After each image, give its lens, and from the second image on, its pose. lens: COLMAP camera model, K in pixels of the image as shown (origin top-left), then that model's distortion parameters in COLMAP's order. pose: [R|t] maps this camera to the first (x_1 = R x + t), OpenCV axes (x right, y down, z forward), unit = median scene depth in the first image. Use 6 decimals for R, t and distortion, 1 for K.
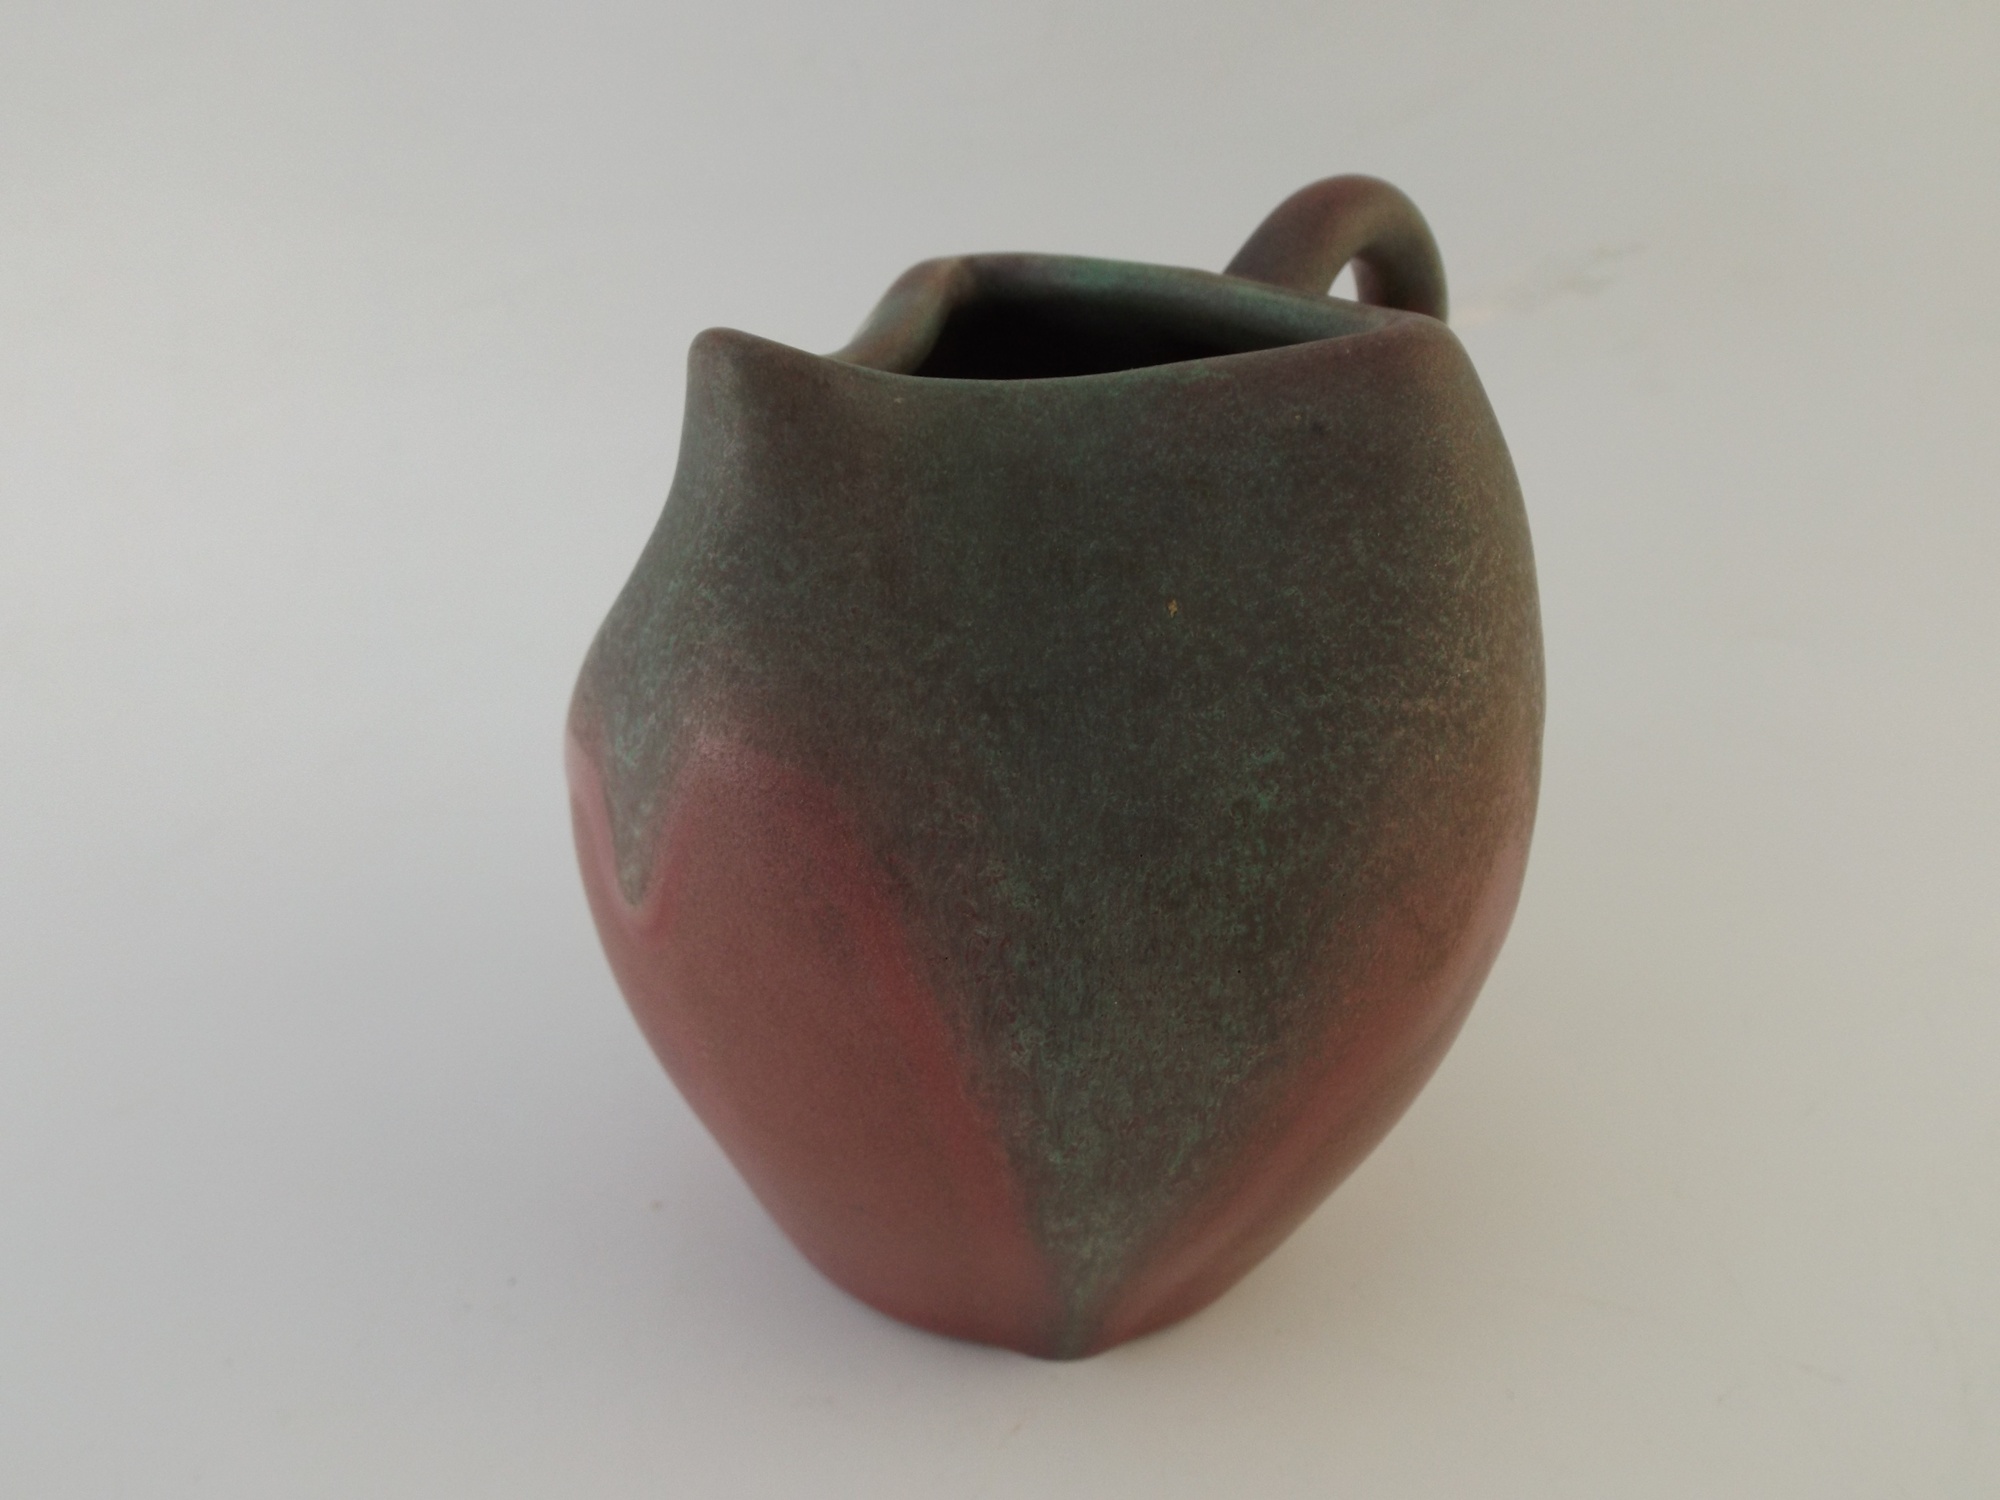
lens RADIAL K [[1437.5, 0, 1000.0], [0, 1437.5, 750.0], [0, 0, 1]] dist [0.039446, -0.001540]
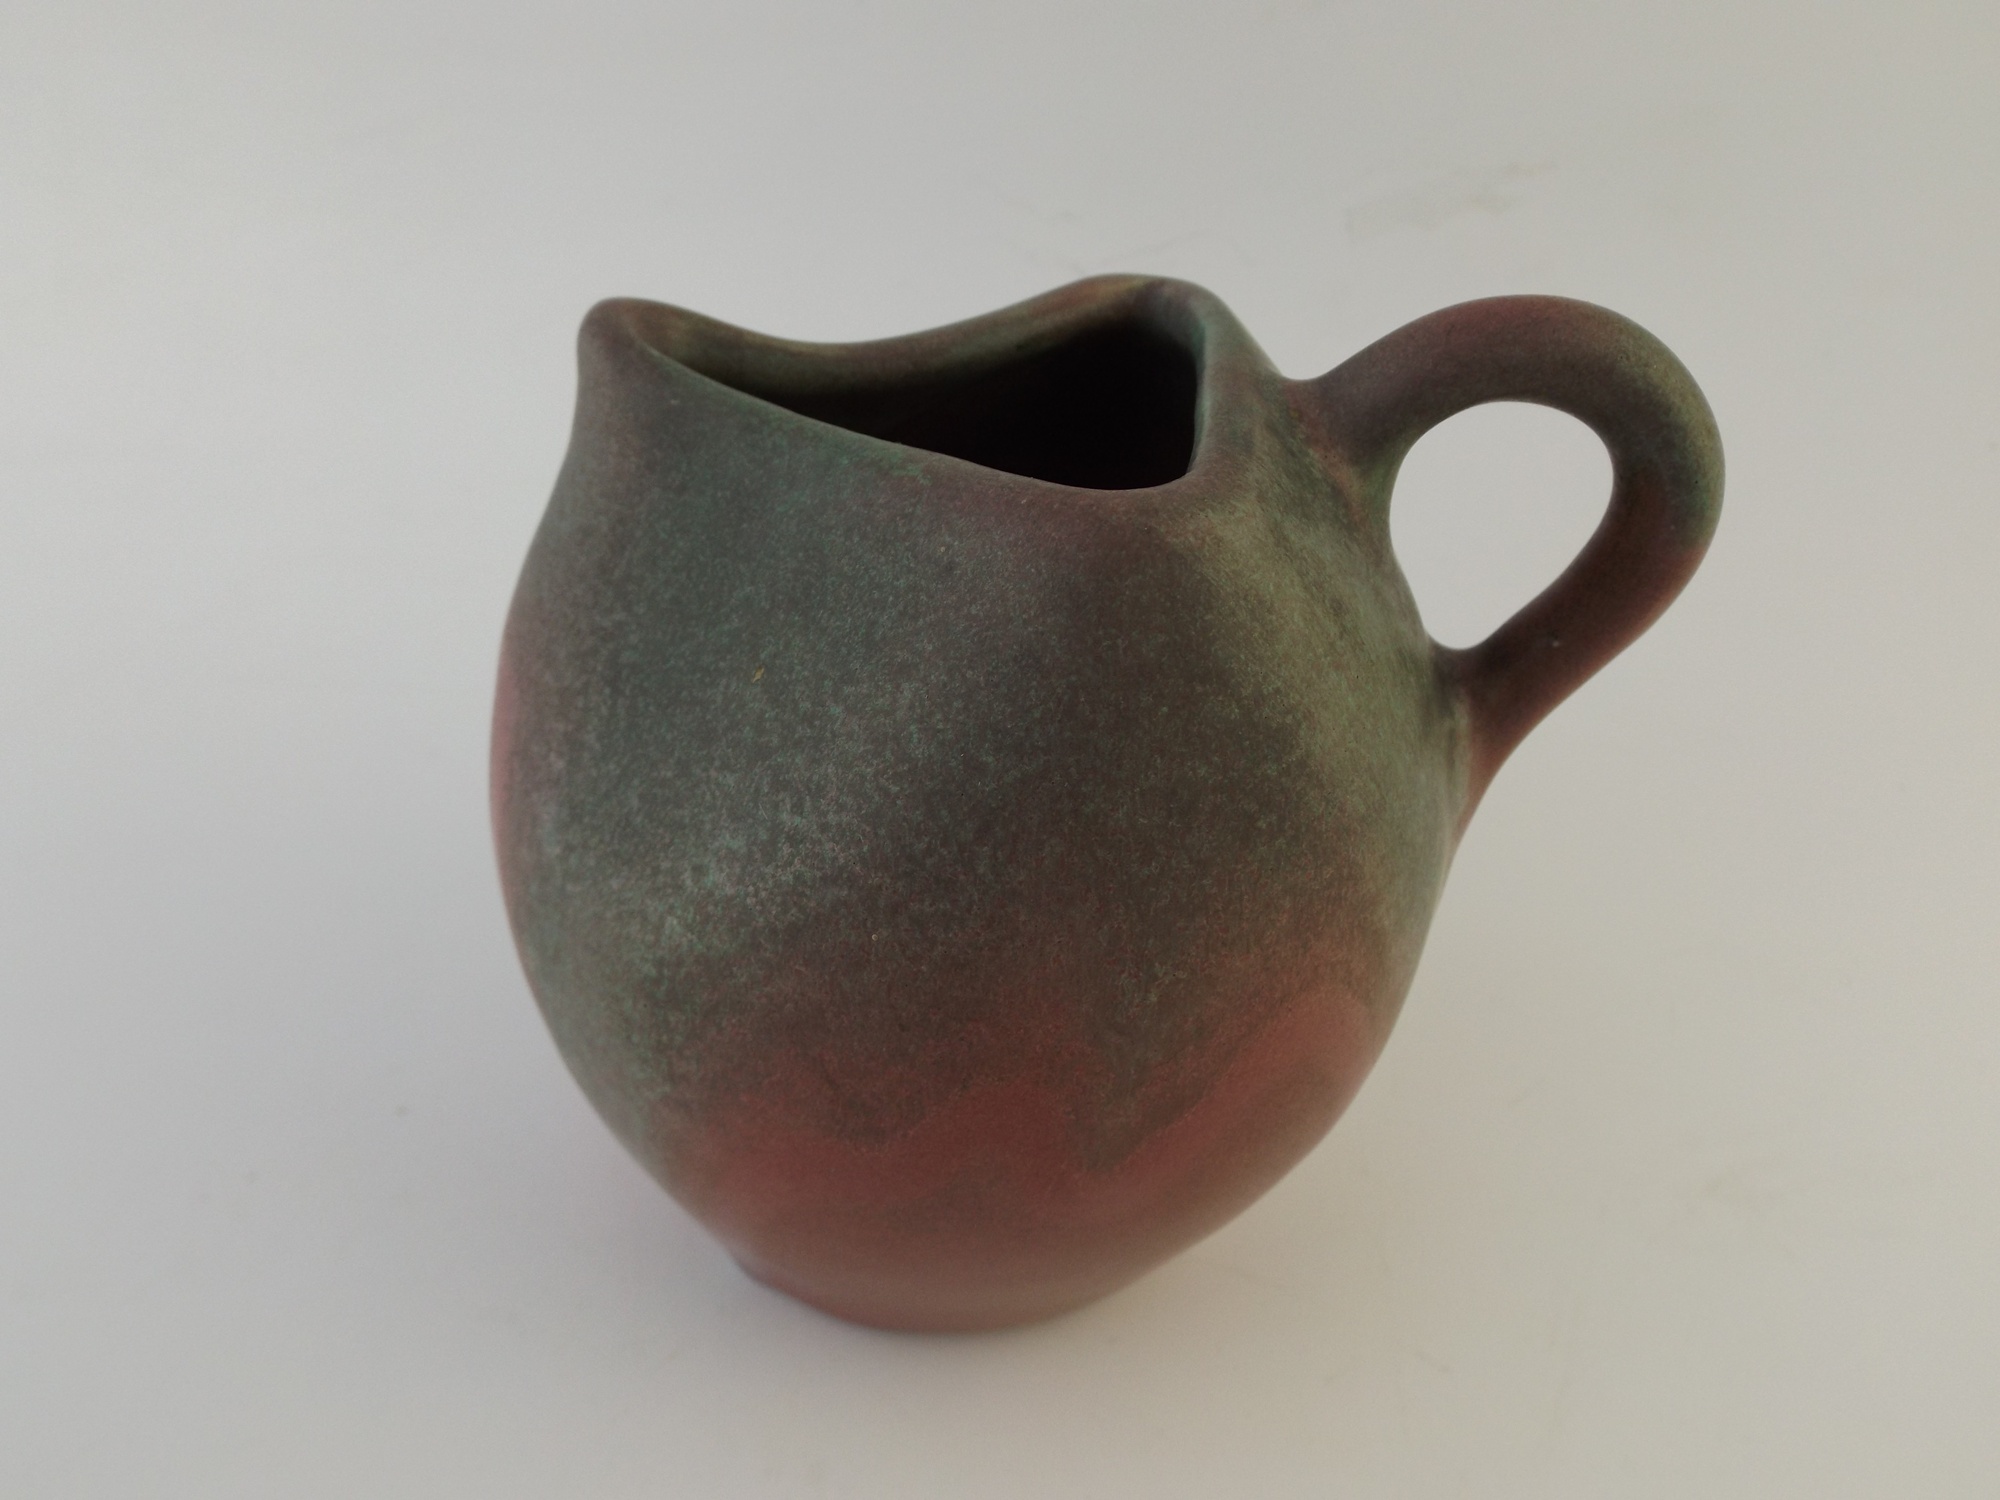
lens RADIAL K [[1437.5, 0, 1000.0], [0, 1437.5, 750.0], [0, 0, 1]] dist [0.039446, -0.001540]
pose [[0.650430, 0.446087, -0.614774, 0.892951], [-0.379016, 0.892021, 0.246262, -0.371399], [0.658246, 0.072833, 0.749271, 0.350498]]
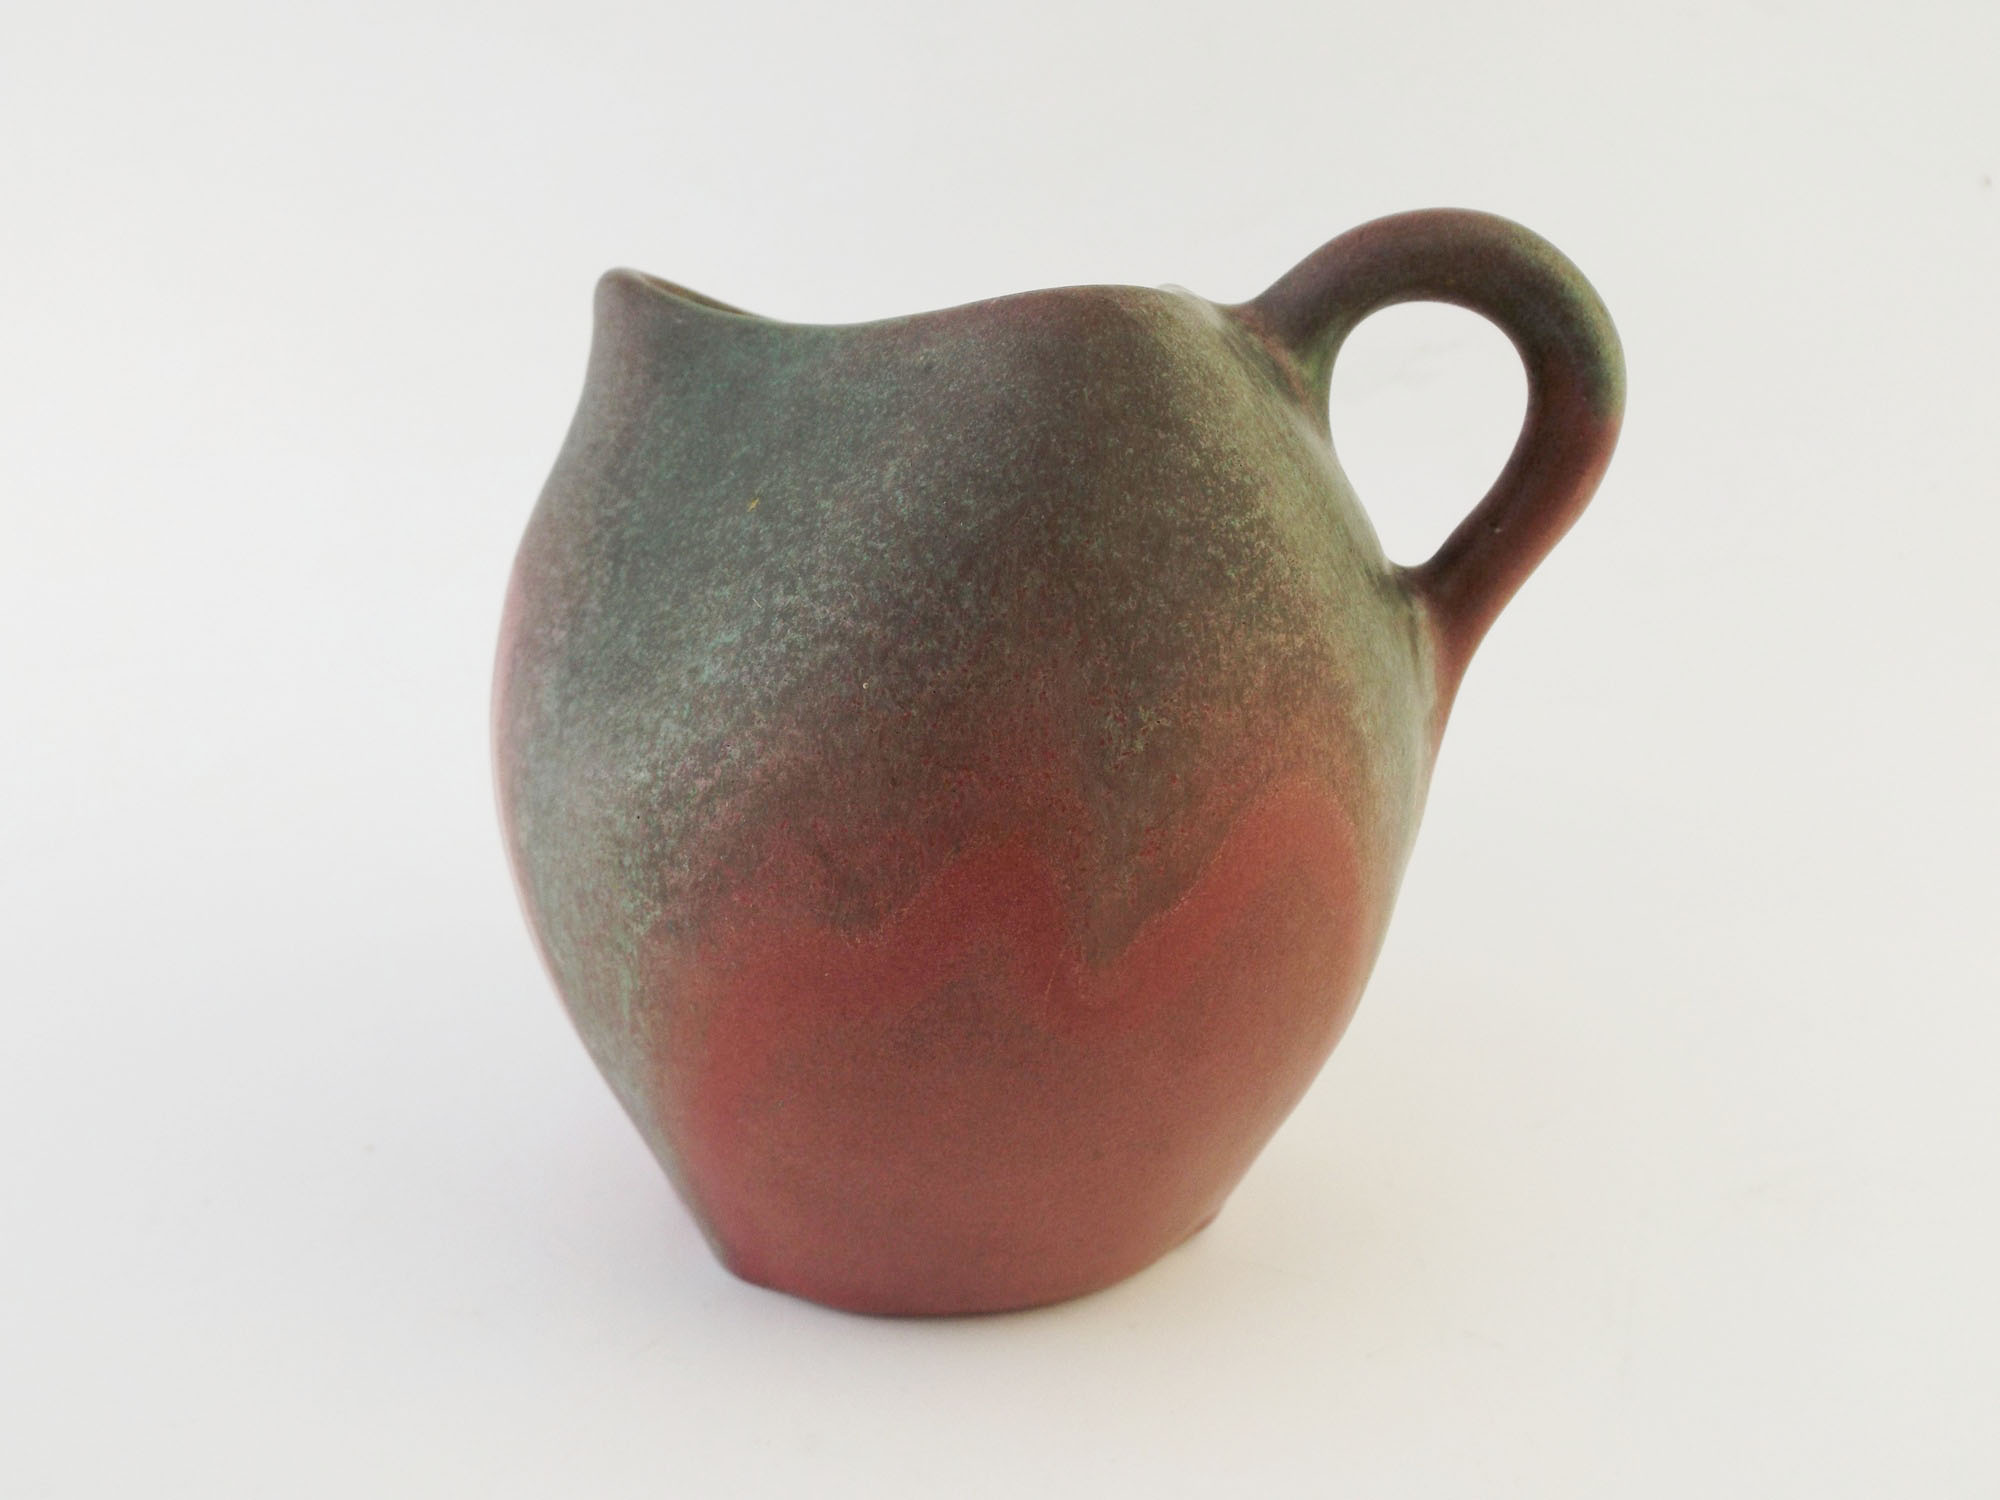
lens RADIAL K [[1437.5, 0, 1000.0], [0, 1437.5, 750.0], [0, 0, 1]] dist [0.039446, -0.001540]
pose [[0.669646, 0.227948, -0.706834, 1.074405], [-0.343156, 0.939014, -0.022278, 0.037354], [0.658649, 0.257473, 0.707029, 0.396299]]
